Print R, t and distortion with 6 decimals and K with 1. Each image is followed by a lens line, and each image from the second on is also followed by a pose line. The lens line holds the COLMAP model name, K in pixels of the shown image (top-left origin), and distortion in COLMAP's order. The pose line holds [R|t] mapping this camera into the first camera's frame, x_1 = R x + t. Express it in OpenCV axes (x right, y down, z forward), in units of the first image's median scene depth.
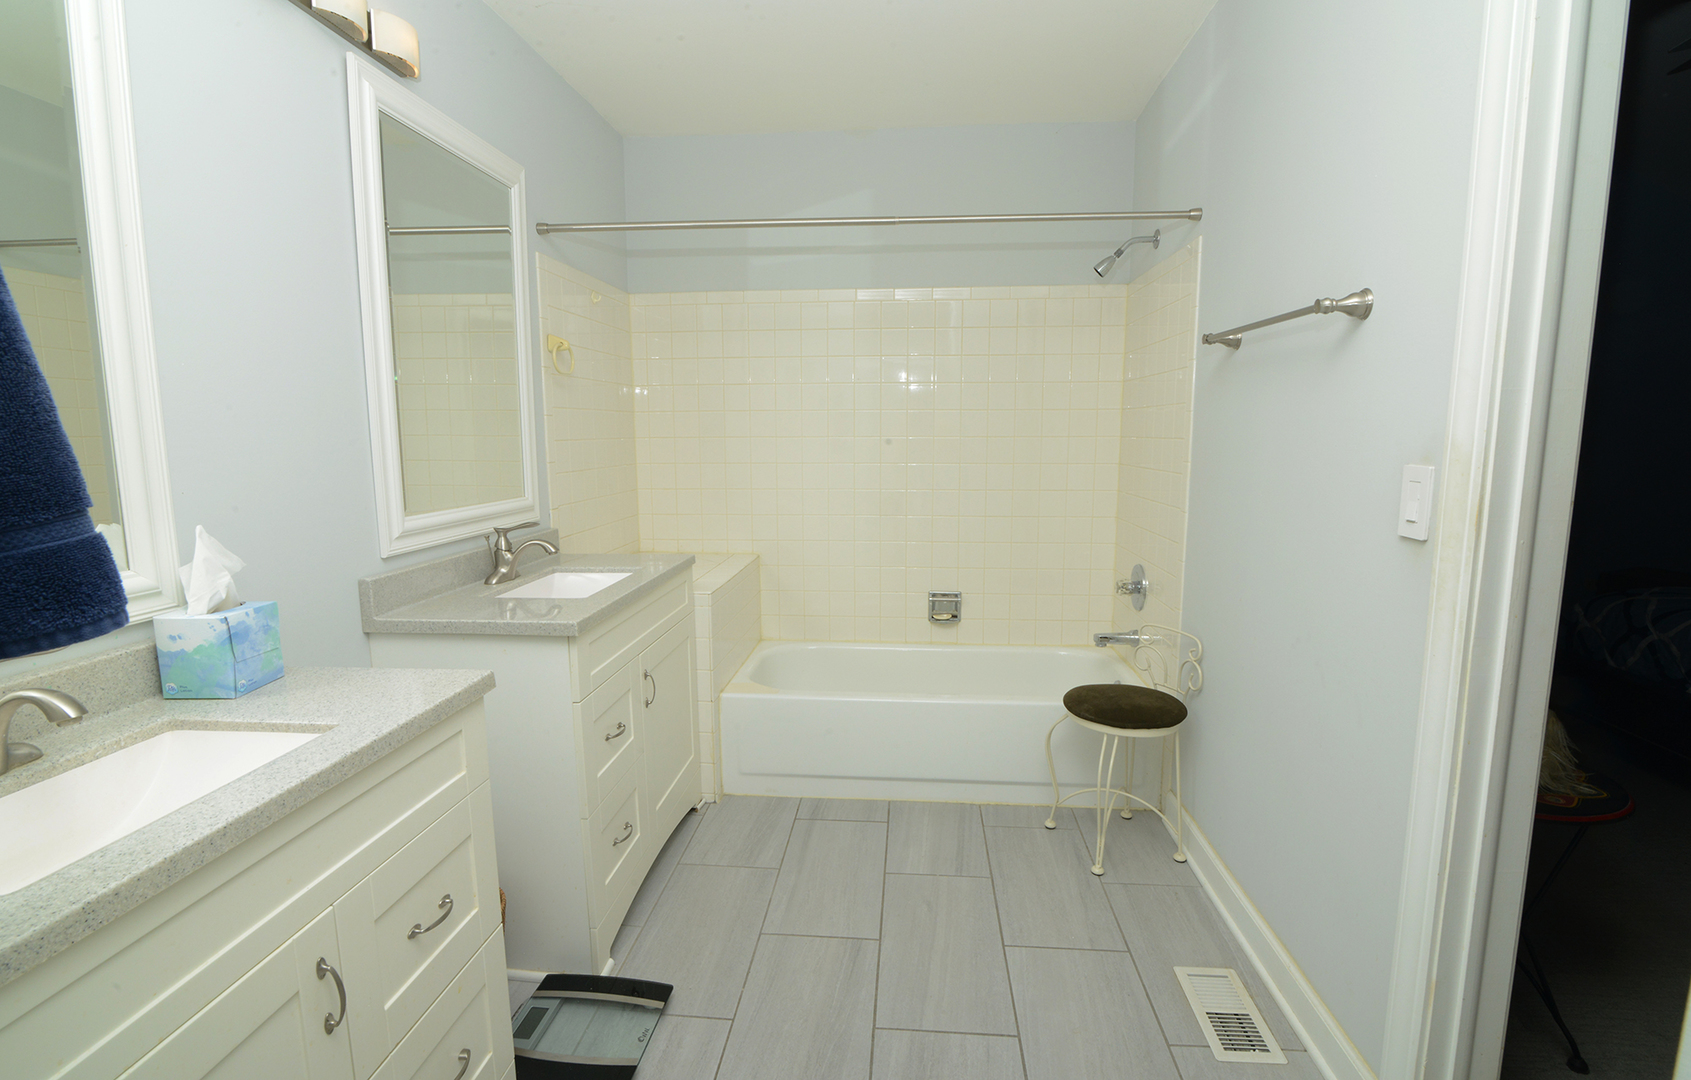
lens RADIAL K [[838.4, 0, 845.5], [0, 838.4, 540.0], [0, 0, 1]] dist [-0.000770, -0.000161]
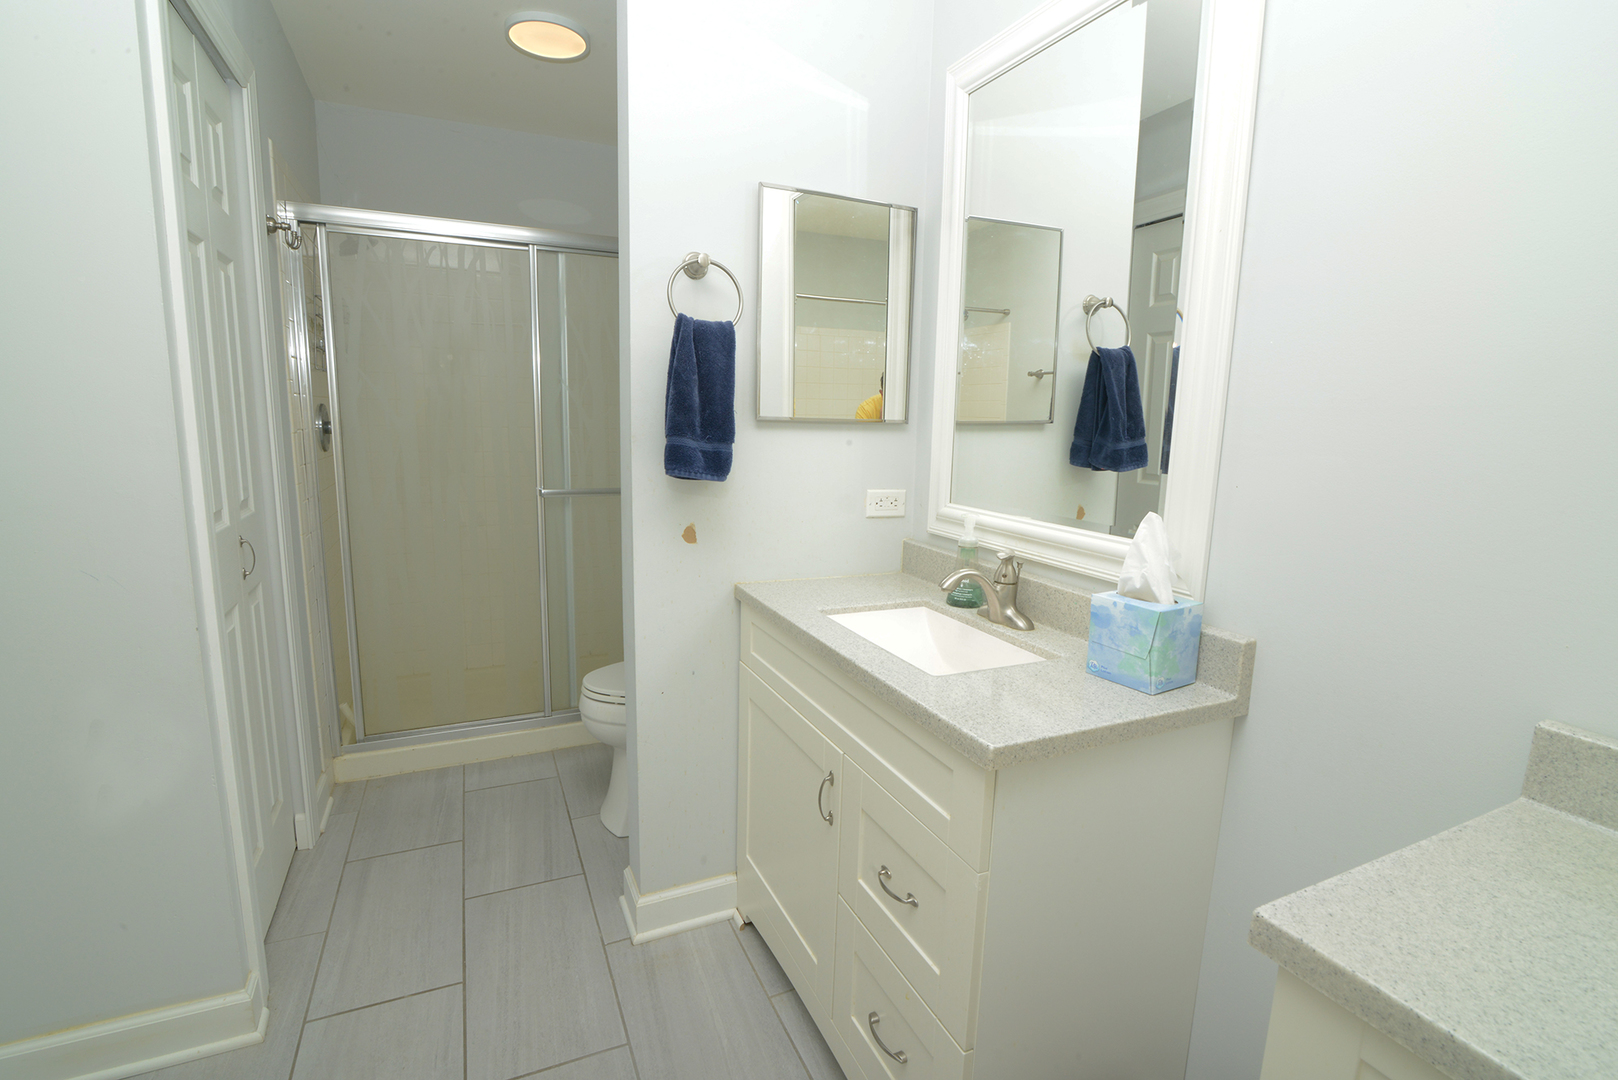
lens RADIAL K [[743.4, 0, 806.0], [0, 743.4, 541.0], [0, 0, 1]] dist [-0.017865, -0.000144]
pose [[-0.870142, 0.069826, -0.487829, 0.016177], [-0.079585, 0.957006, 0.278938, -0.192777], [0.486332, 0.281539, -0.827174, 1.507035]]
